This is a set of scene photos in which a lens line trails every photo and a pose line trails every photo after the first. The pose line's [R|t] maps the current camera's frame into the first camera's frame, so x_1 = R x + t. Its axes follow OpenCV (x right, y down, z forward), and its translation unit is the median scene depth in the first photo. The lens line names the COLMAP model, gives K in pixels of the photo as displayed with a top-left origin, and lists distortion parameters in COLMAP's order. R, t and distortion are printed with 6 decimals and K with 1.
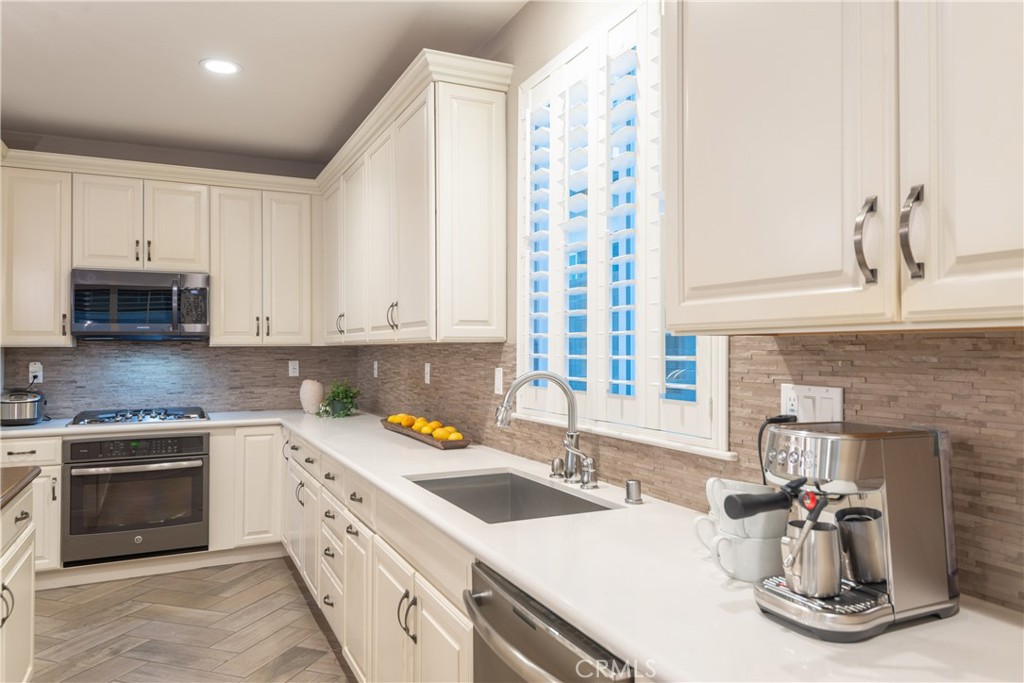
lens RADIAL K [[707.7, 0, 514.2], [0, 707.7, 337.9], [0, 0, 1]] dist [0.002734, 0.000821]
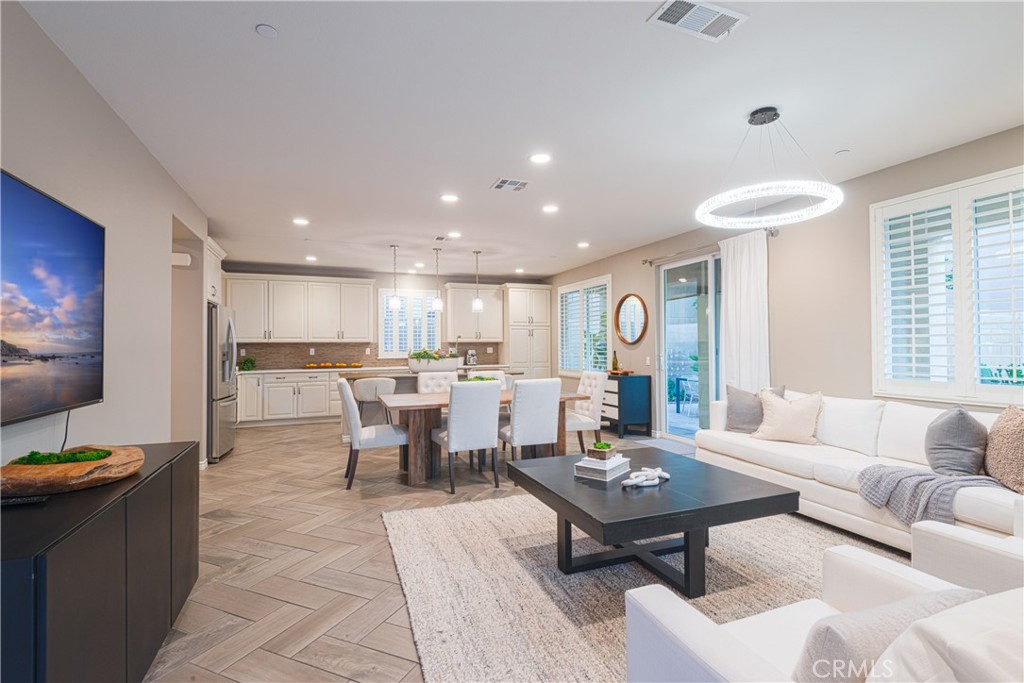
lens RADIAL K [[490.5, 0, 519.8], [0, 490.5, 339.8], [0, 0, 1]] dist [0.009532, -0.004832]
pose [[0.083794, 0.012234, 0.996408, -2.939637], [-0.009763, 0.999887, -0.011456, 0.013962], [-0.996435, -0.008768, 0.083904, -0.210256]]
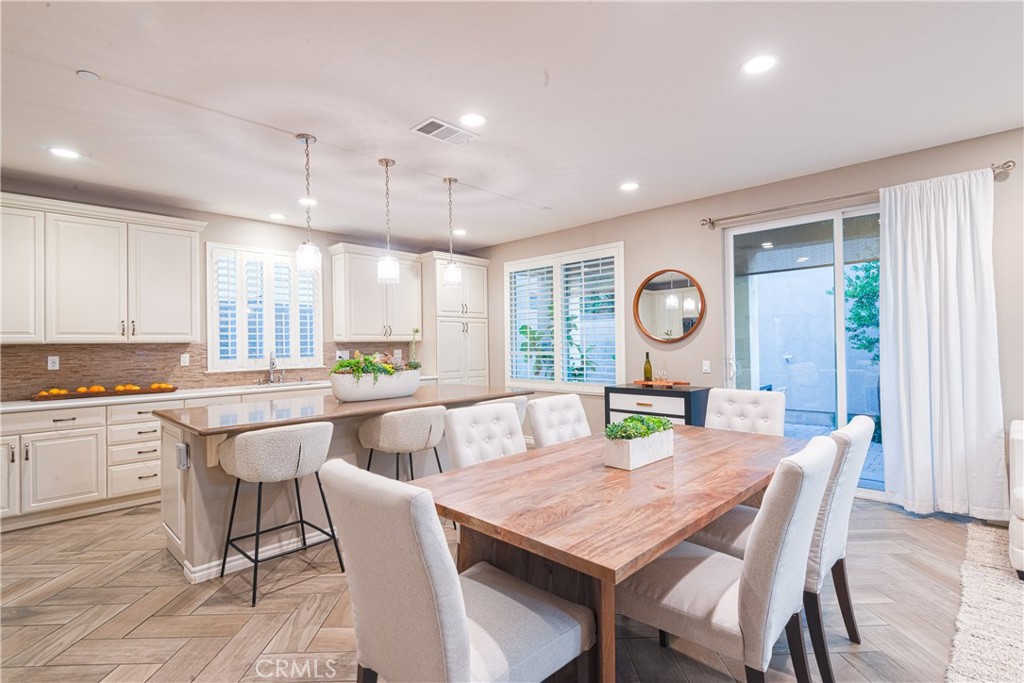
lens RADIAL K [[490.5, 0, 513.0], [0, 490.5, 340.5], [0, 0, 1]] dist [0.009532, -0.004832]
pose [[-0.336376, 0.012558, 0.941644, -1.871697], [-0.000129, 0.999910, -0.013381, 0.018162], [-0.941728, -0.004622, -0.336345, 0.513940]]
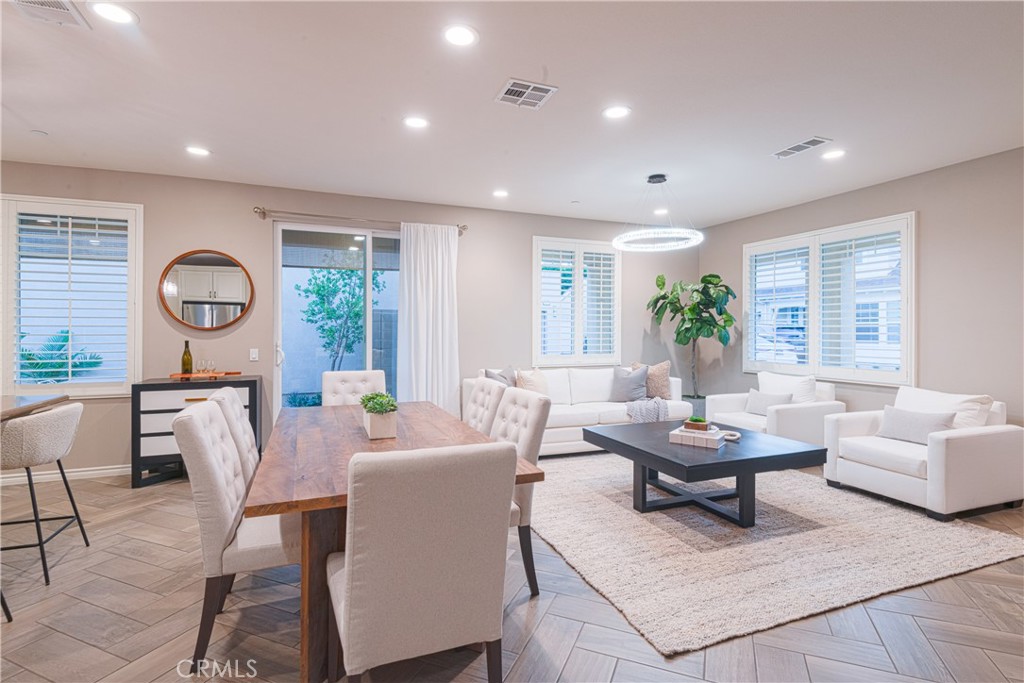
lens RADIAL K [[490.5, 0, 520.4], [0, 490.5, 332.0], [0, 0, 1]] dist [0.009532, -0.004832]
pose [[-0.998086, -0.000556, 0.061835, -1.535048], [-0.001355, 0.999916, -0.012891, 0.027187], [-0.061822, -0.012950, -0.998003, 0.924556]]
